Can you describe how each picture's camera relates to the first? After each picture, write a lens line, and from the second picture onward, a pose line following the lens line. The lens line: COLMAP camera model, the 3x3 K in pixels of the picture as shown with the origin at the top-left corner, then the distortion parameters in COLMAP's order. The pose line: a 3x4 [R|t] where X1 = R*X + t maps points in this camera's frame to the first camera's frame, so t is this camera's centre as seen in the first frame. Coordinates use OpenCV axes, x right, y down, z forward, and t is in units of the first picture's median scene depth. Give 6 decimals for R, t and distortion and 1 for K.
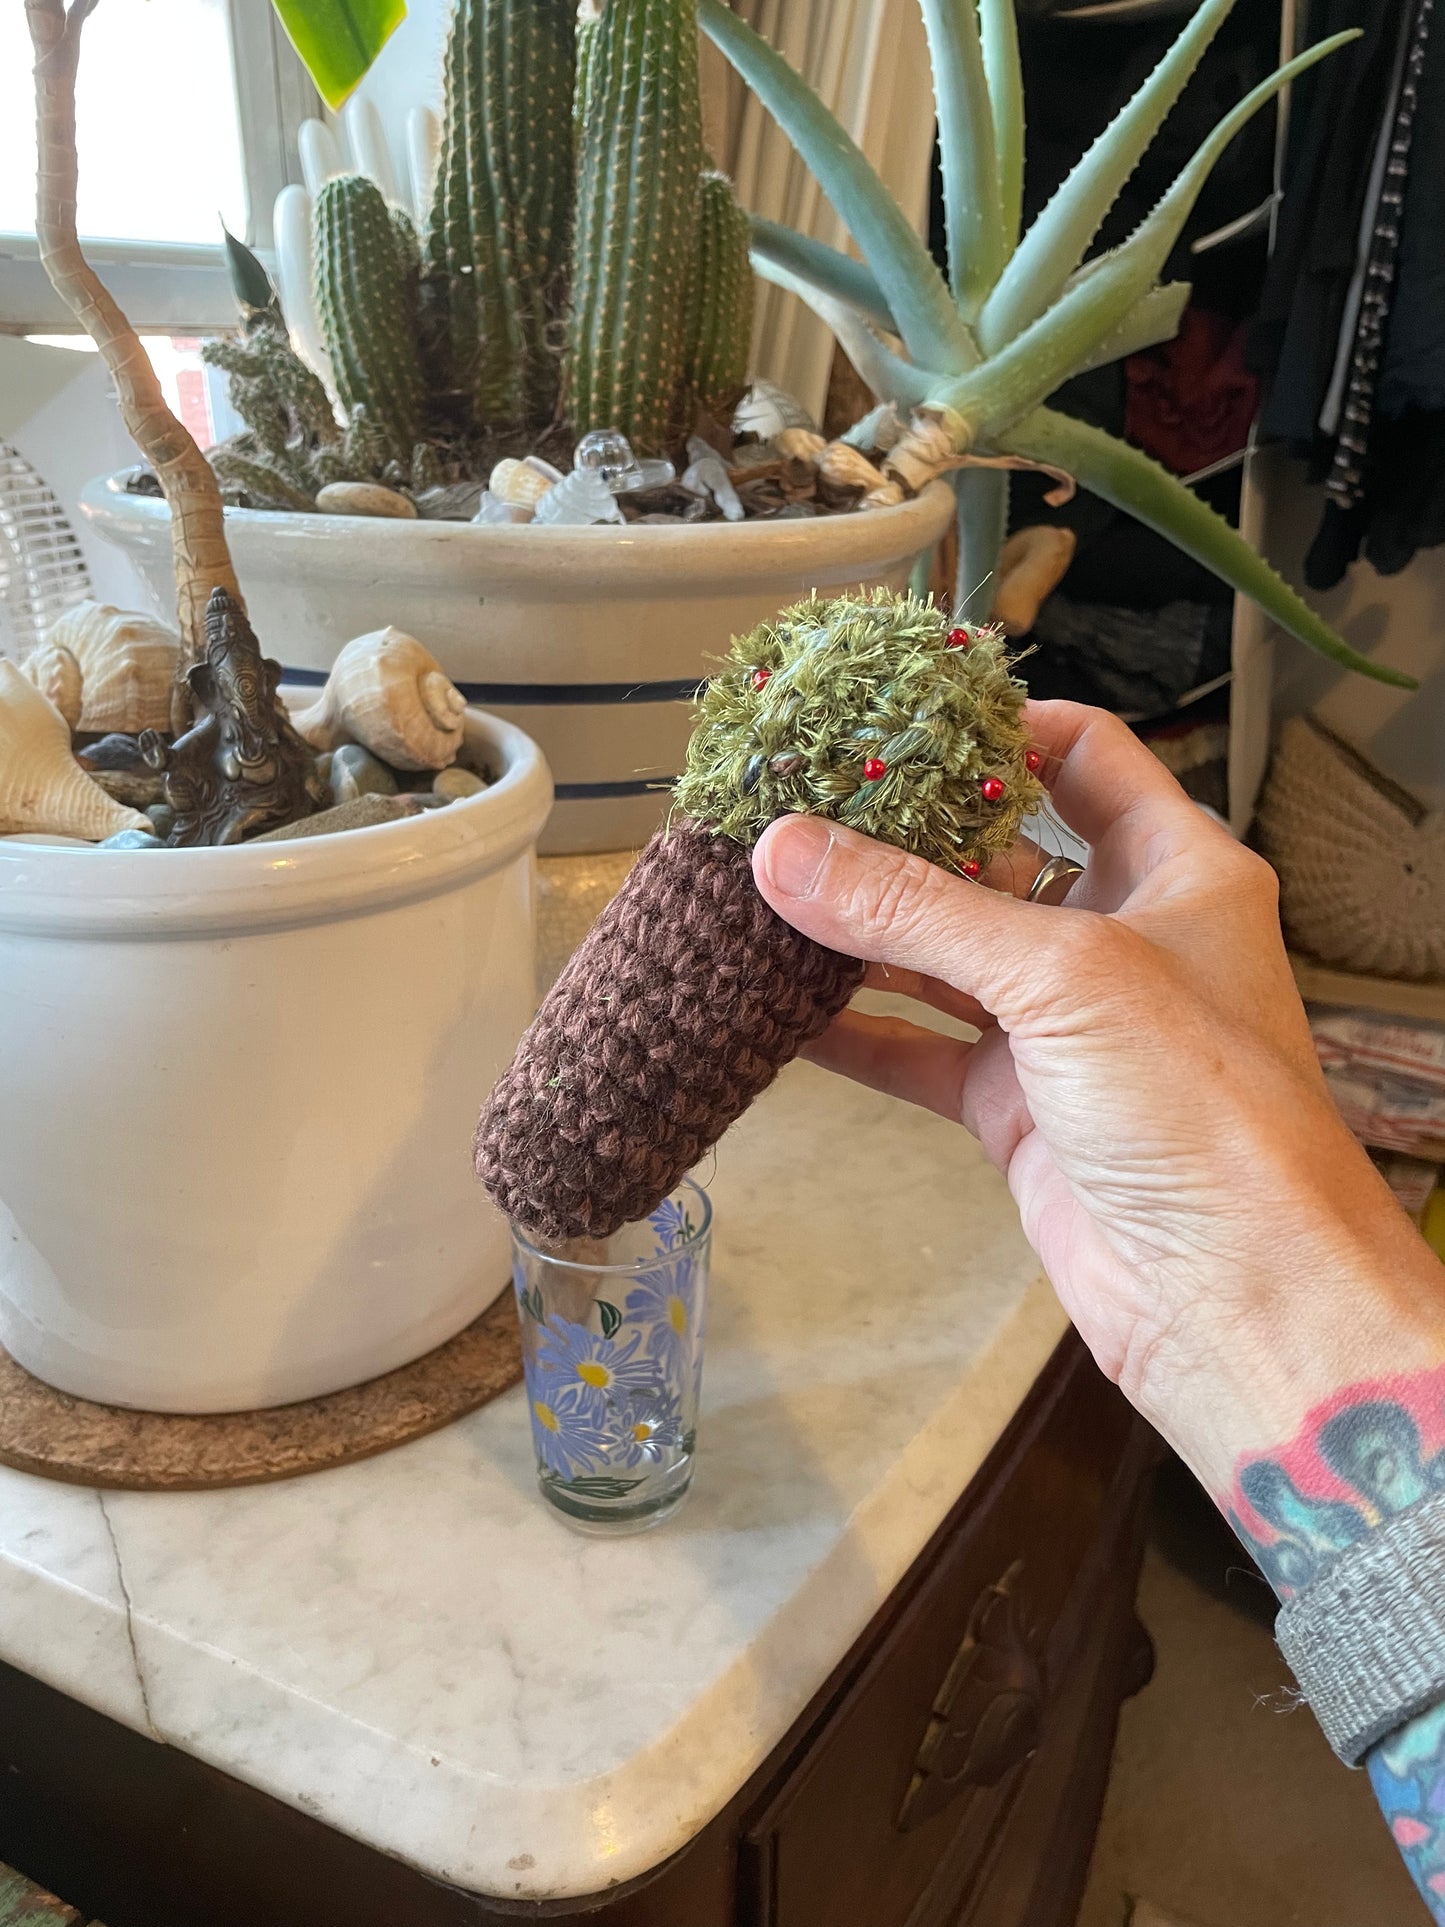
lens RADIAL K [[1457.3, 0, 725.9], [0, 1457.3, 953.6], [0, 0, 1]] dist [0.084246, -0.126521]
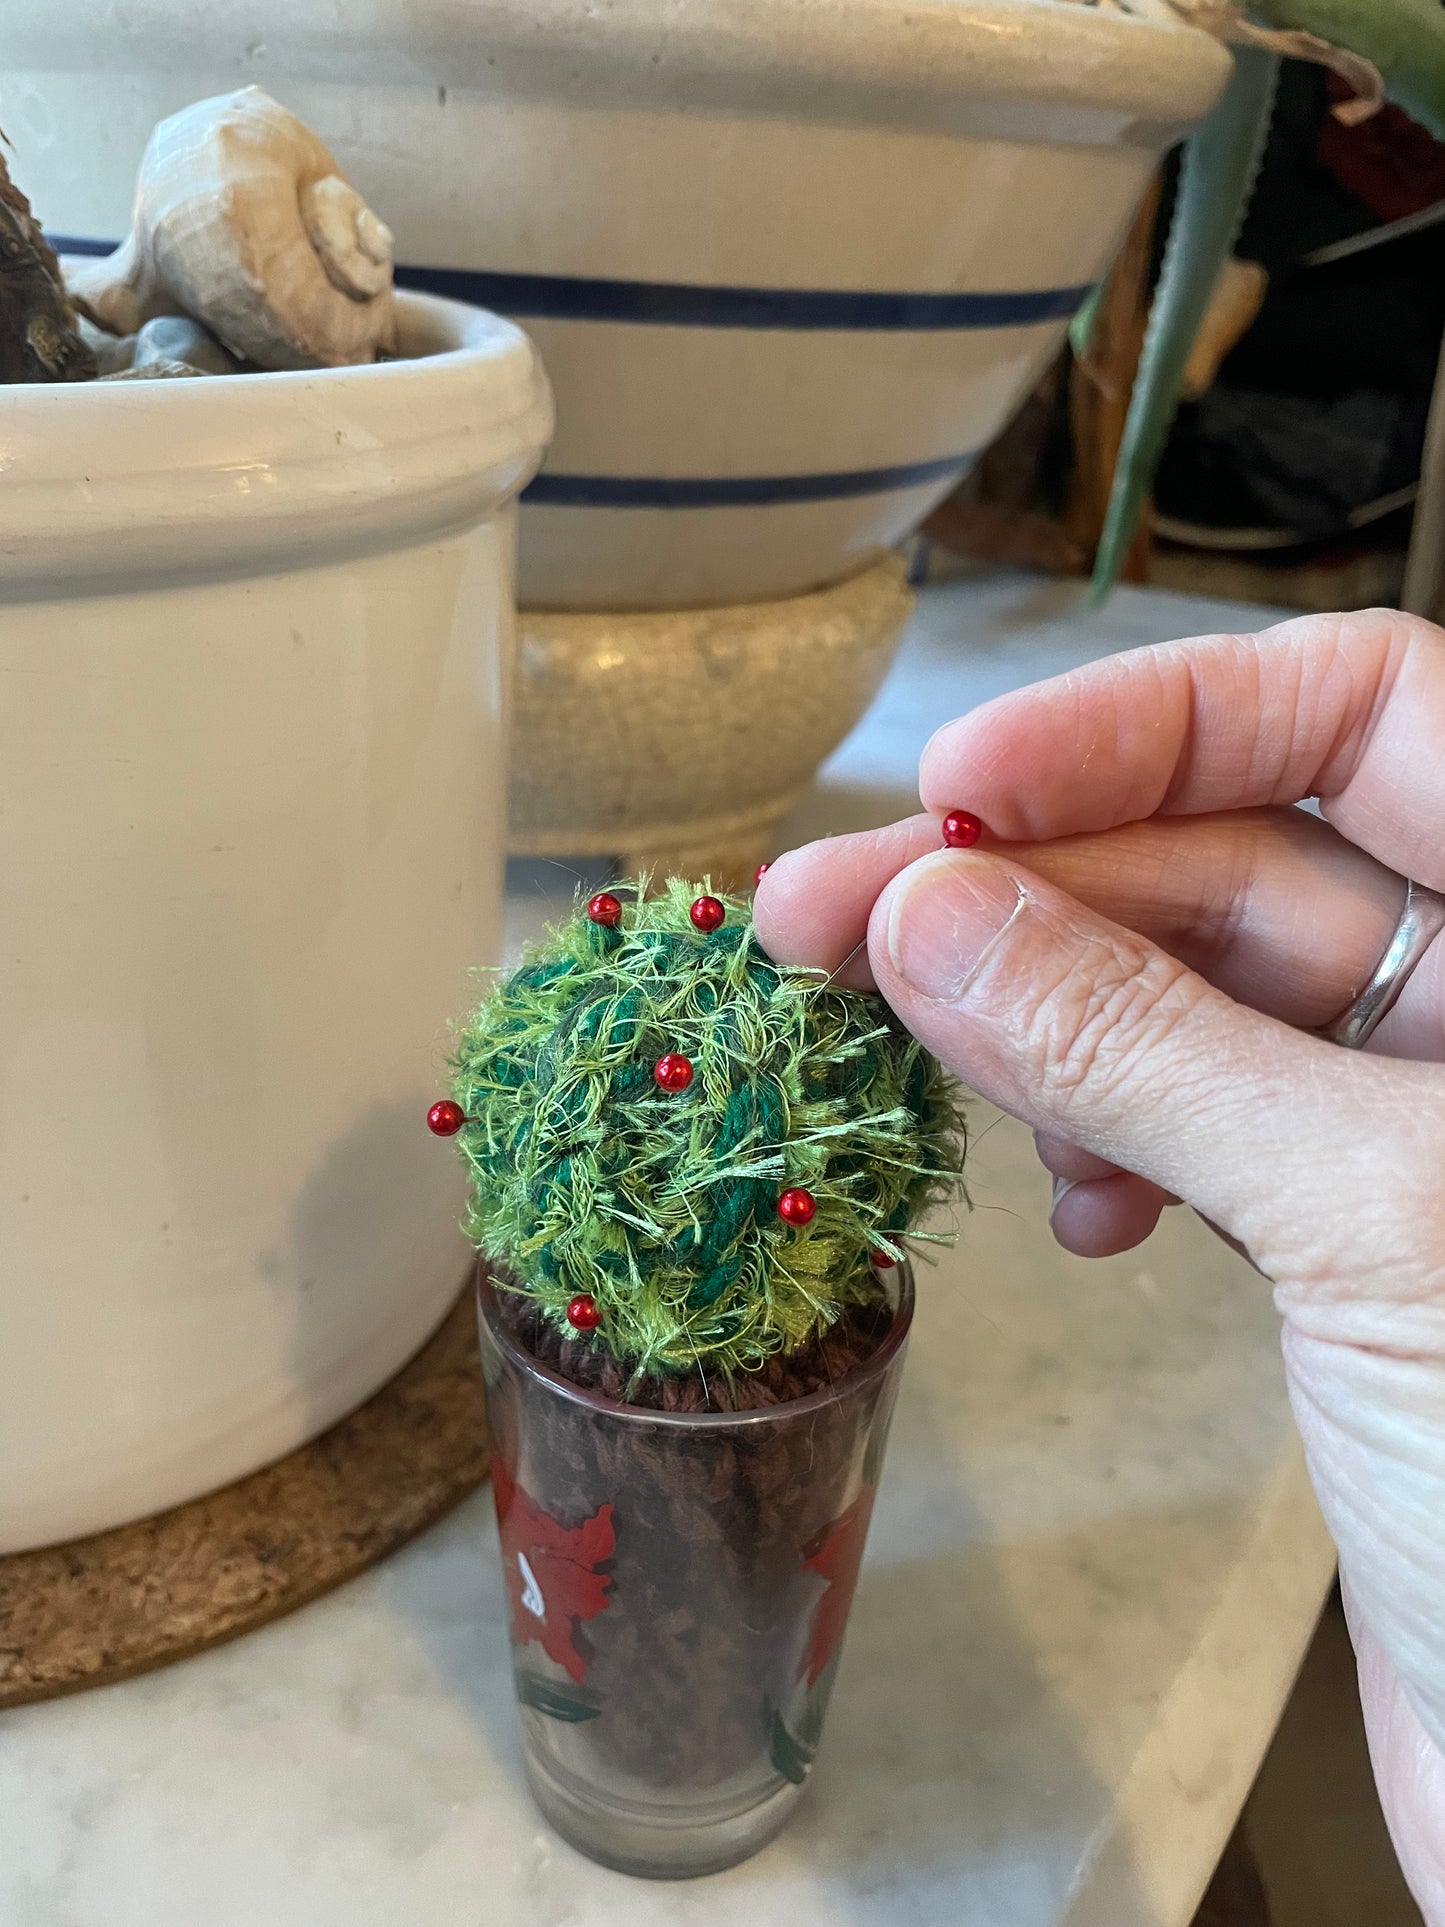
lens RADIAL K [[1474.9, 0, 722.5], [0, 1474.9, 963.5], [0, 0, 1]] dist [0.071620, -0.121372]
pose [[0.998559, 0.053234, -0.006835, -0.042235], [-0.052327, 0.993951, 0.096556, 0.023972], [0.011933, -0.096059, 0.995304, 0.430730]]
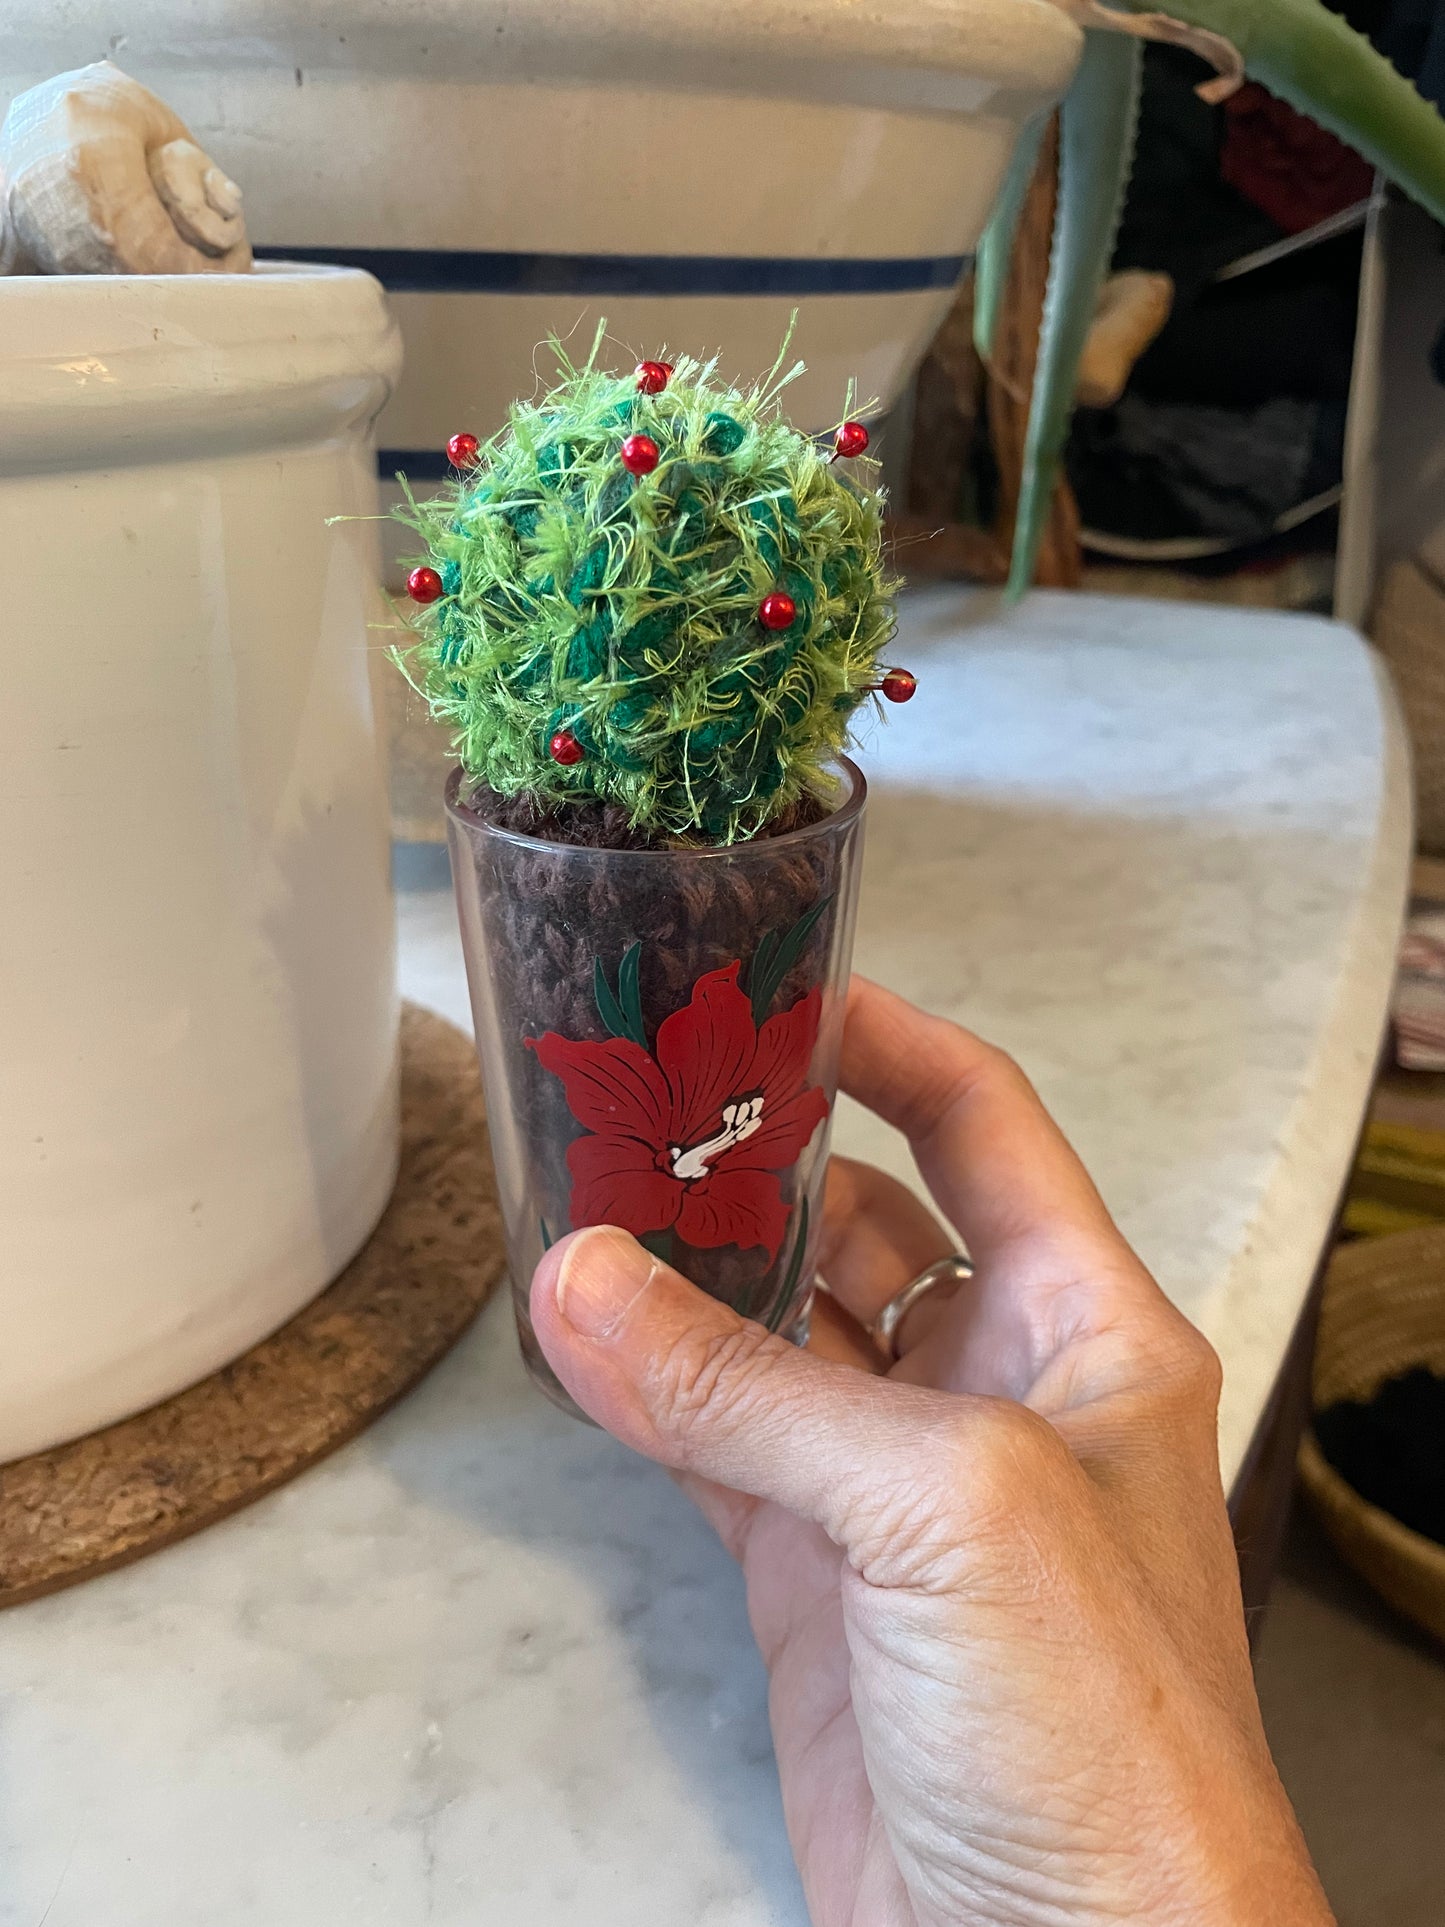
lens RADIAL K [[1468.7, 0, 722.5], [0, 1468.7, 963.5], [0, 0, 1]] dist [0.067946, -0.114422]
pose [[0.999996, -0.000073, -0.002939, 0.000268], [0.000235, 0.998475, 0.055208, 0.075609], [0.002931, -0.055209, 0.998471, 0.419787]]
